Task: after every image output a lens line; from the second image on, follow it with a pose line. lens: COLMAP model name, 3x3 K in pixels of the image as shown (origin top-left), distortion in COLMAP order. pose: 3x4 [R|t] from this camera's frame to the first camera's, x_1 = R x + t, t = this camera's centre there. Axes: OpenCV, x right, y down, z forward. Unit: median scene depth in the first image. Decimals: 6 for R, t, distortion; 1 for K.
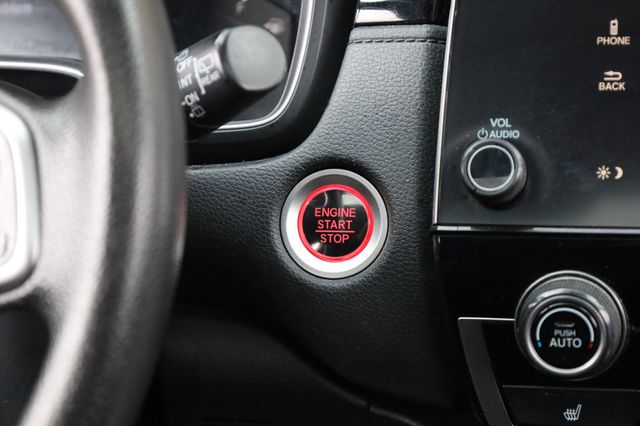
lens RADIAL K [[1953.9, 0, 319.6], [0, 1953.9, 211.3], [0, 0, 1]] dist [-0.115659, 0.000000]
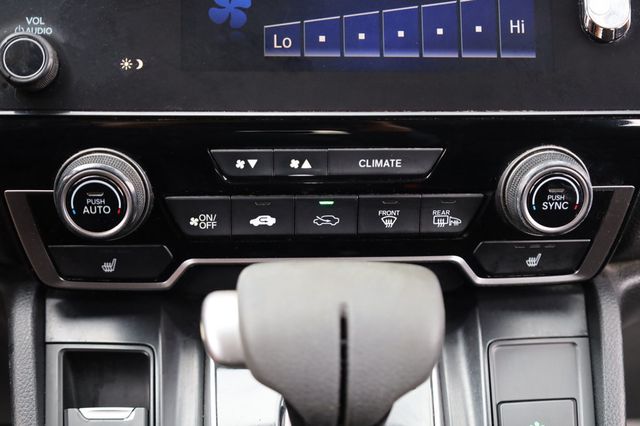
lens RADIAL K [[910.3, 0, 323.3], [0, 910.3, 209.1], [0, 0, 1]] dist [0.010898, 0.000000]
pose [[0.952364, -0.038826, 0.302483, 0.088312], [0.011661, 0.995773, 0.091102, 0.018471], [-0.304741, -0.083235, 0.948791, 0.431539]]
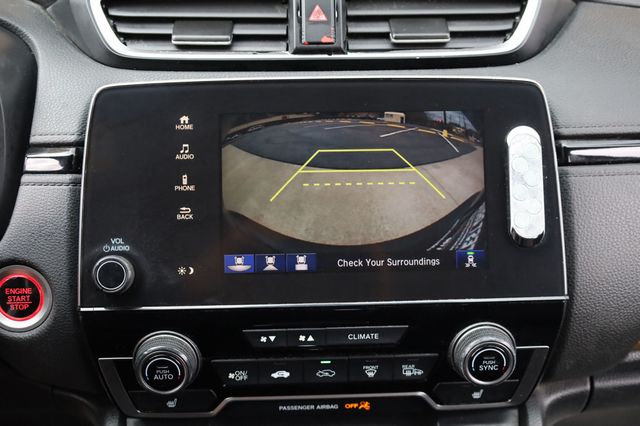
lens RADIAL K [[823.9, 0, 322.9], [0, 823.9, 216.5], [0, 0, 1]] dist [0.004652, 0.000000]
pose [[0.960827, -0.062667, 0.269970, 0.073836], [0.024679, 0.989577, 0.141874, -0.160201], [-0.276047, -0.129654, 0.952359, 0.303387]]
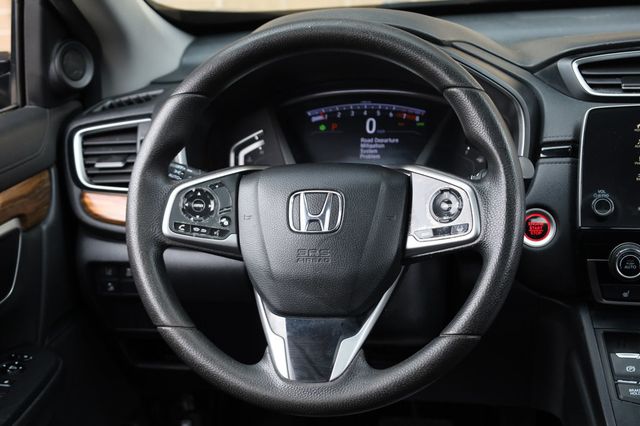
lens RADIAL K [[1003.5, 0, 318.6], [0, 1003.5, 212.9], [0, 0, 1]] dist [0.011325, 0.000000]
pose [[0.998096, 0.007099, 0.061274, -0.415641], [-0.003870, 0.998605, -0.052658, 0.065867], [-0.061562, 0.052321, 0.996731, -0.446584]]
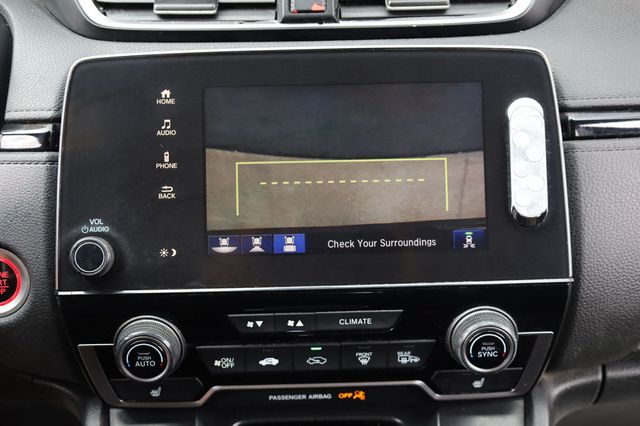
lens RADIAL K [[910.3, 0, 322.7], [0, 910.3, 215.4], [0, 0, 1]] dist [0.010898, 0.000000]
pose [[0.966600, -0.070689, 0.246348, 0.089453], [0.032324, 0.987160, 0.156433, -0.159103], [-0.254243, -0.143245, 0.956473, 0.264667]]
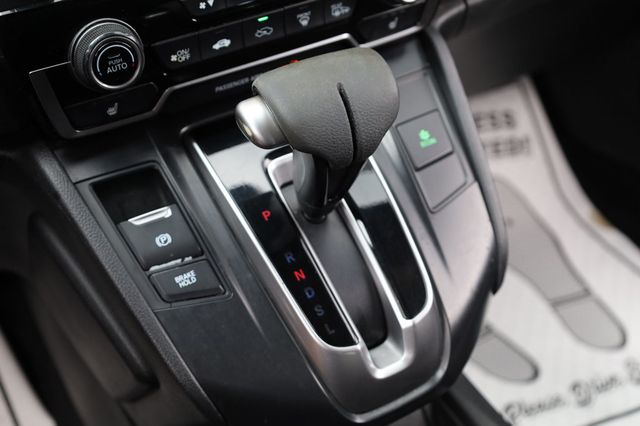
lens RADIAL K [[910.3, 0, 336.1], [0, 910.3, 211.6], [0, 0, 1]] dist [0.010898, 0.000000]
pose [[0.702644, -0.393967, 0.592521, -0.208532], [0.187280, 0.905764, 0.380156, -0.065455], [-0.686453, -0.156148, 0.710212, 0.361433]]
